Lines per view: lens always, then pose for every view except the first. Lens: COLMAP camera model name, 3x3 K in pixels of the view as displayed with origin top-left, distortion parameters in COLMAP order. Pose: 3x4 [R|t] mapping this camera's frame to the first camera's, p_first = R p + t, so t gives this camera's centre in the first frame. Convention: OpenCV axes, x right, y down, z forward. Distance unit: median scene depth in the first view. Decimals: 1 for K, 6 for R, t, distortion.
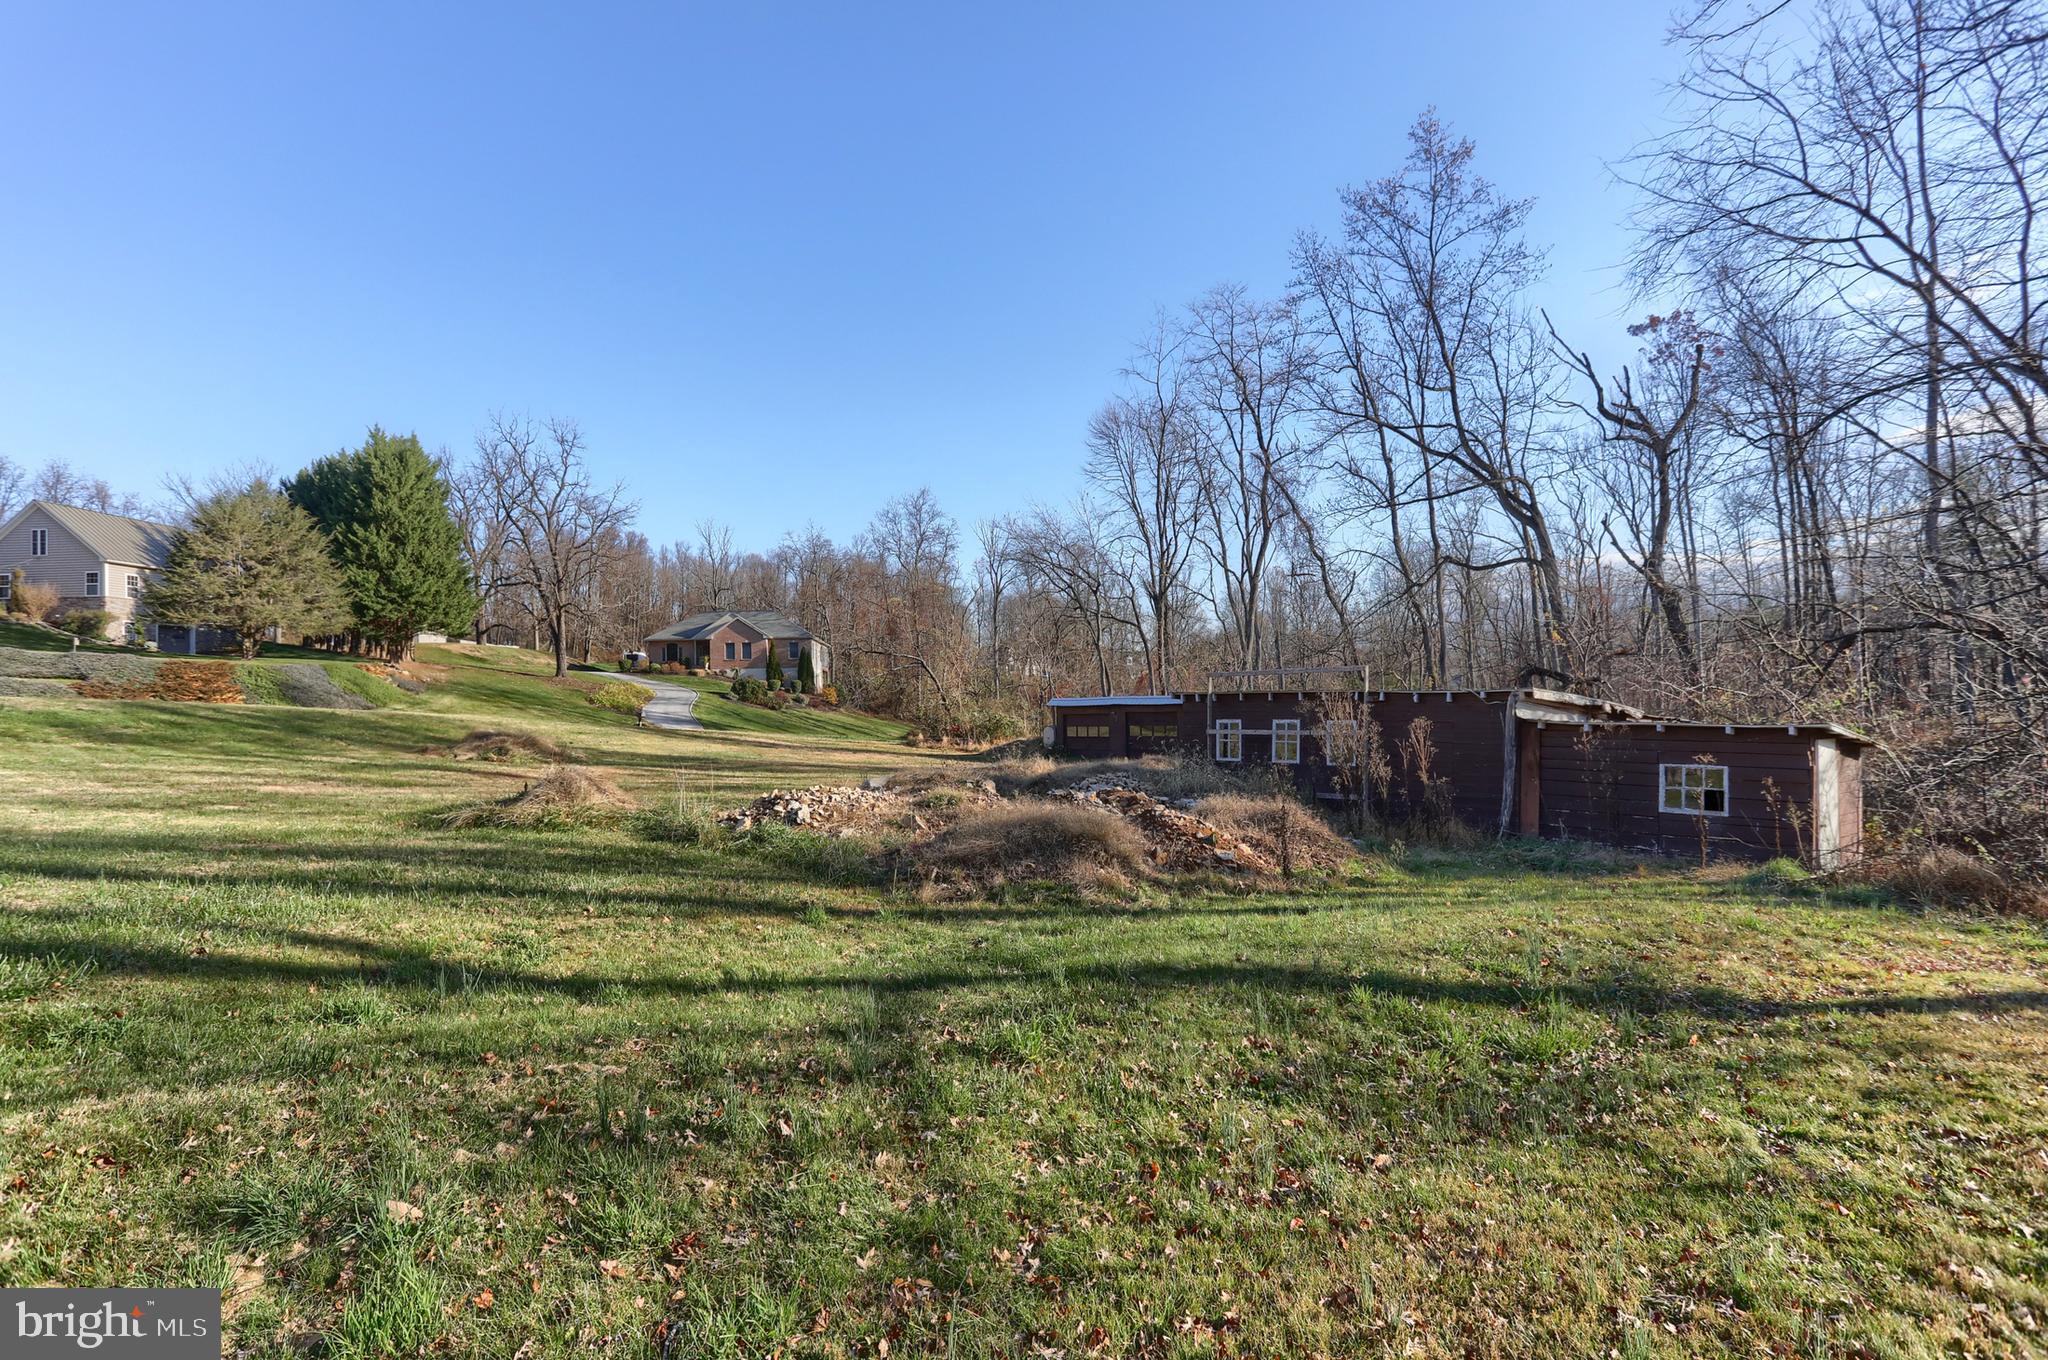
lens RADIAL K [[1044.5, 0, 1016.4], [0, 1044.5, 689.0], [0, 0, 1]] dist [-0.025690, 0.013303]
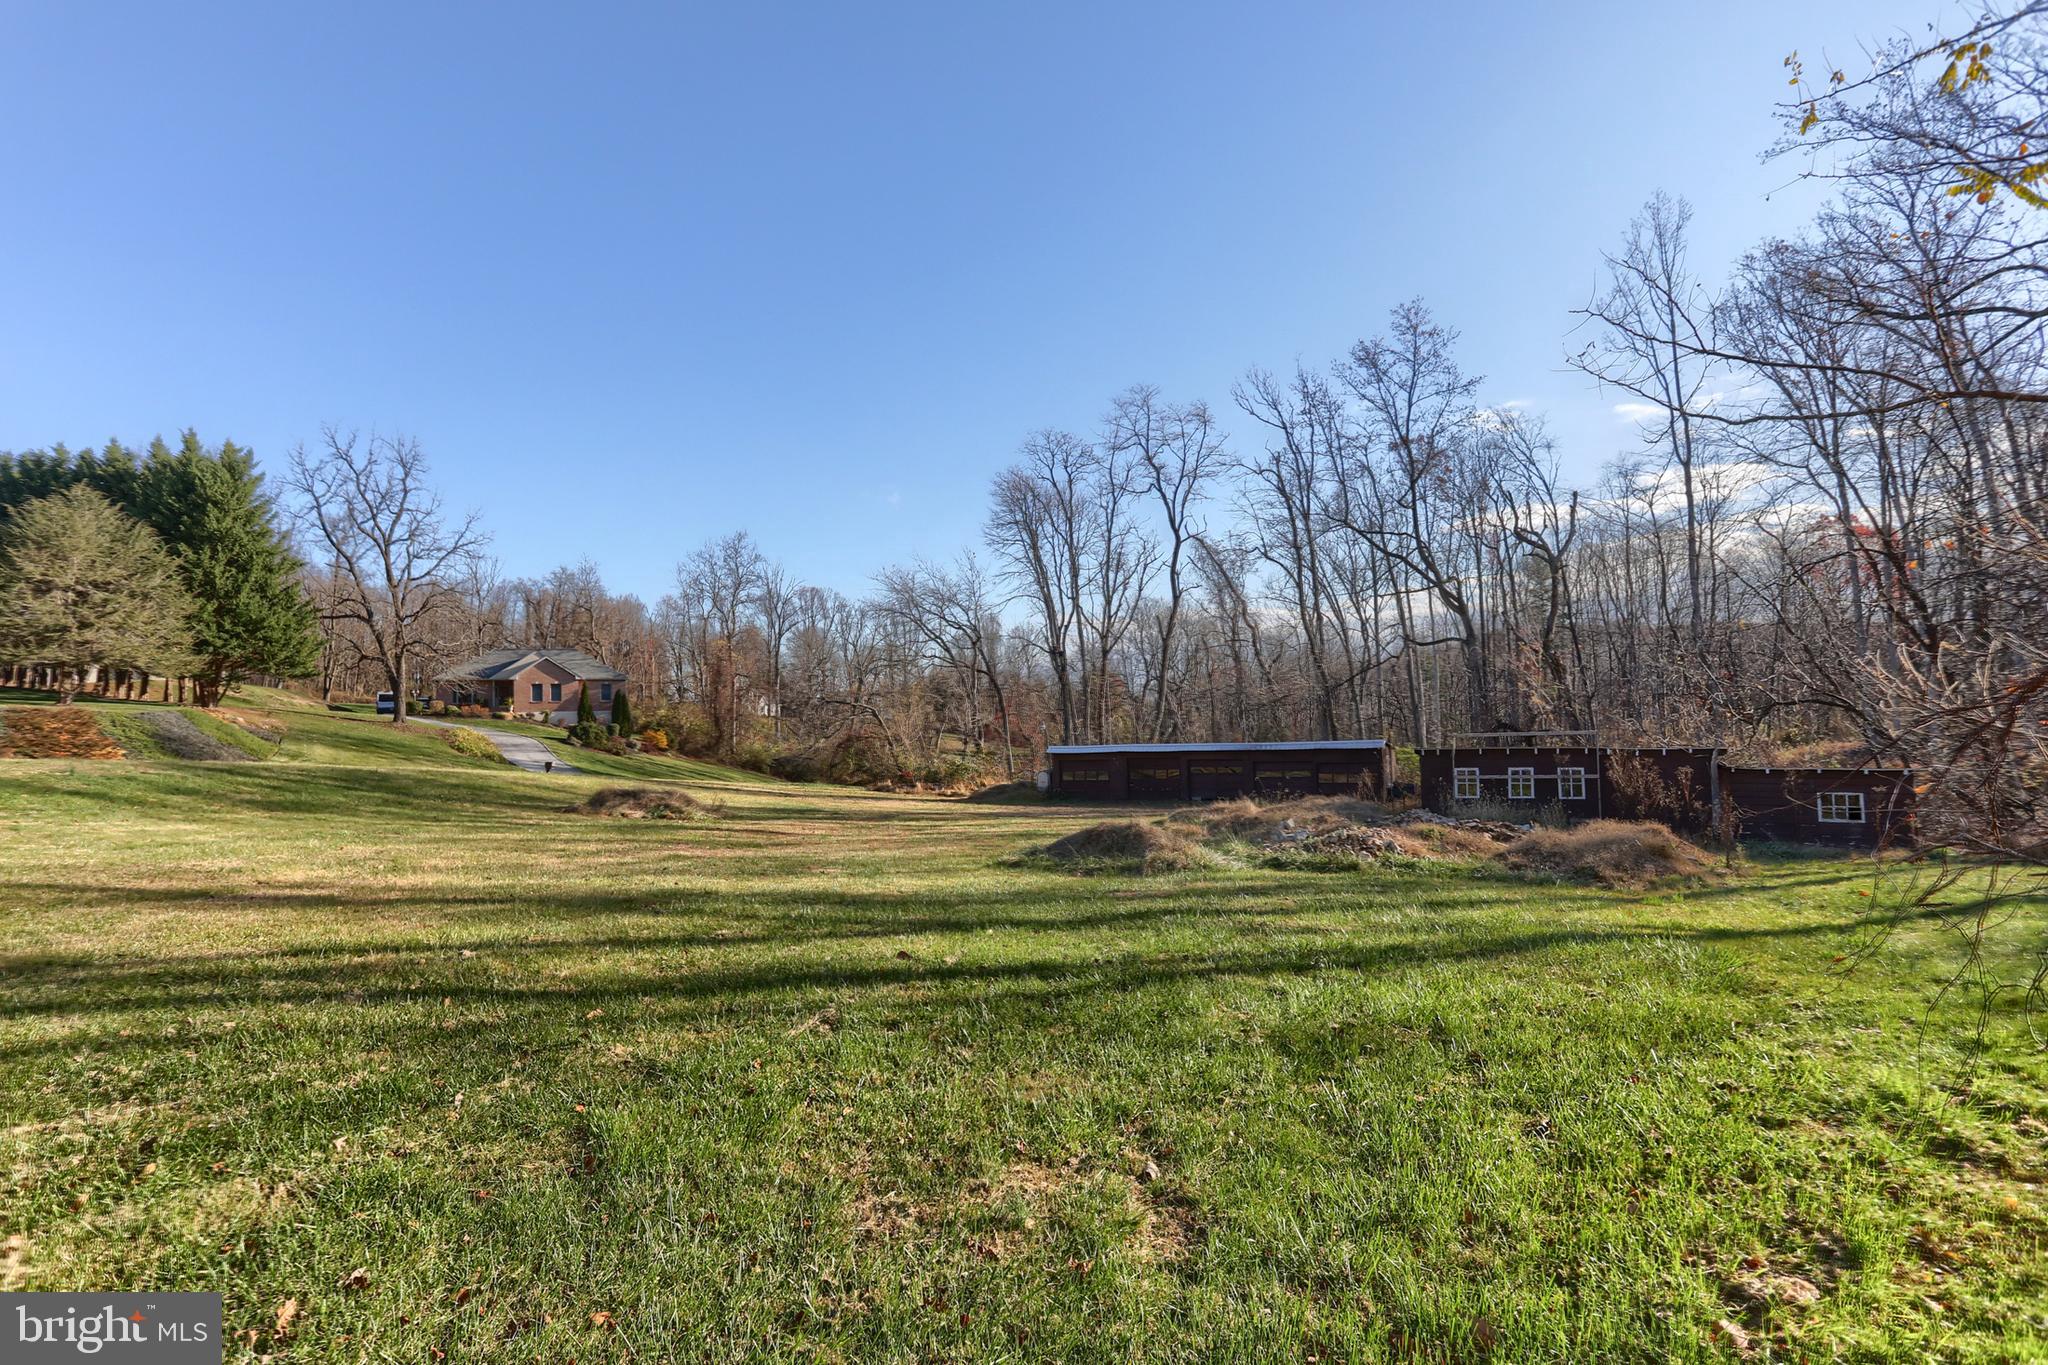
lens RADIAL K [[1044.5, 0, 1014.0], [0, 1044.5, 675.4], [0, 0, 1]] dist [-0.025690, 0.013303]
pose [[0.942228, 0.014856, 0.334644, -0.275309], [0.001697, 0.998792, -0.049117, -0.008479], [-0.334969, 0.046847, 0.941064, -0.025464]]
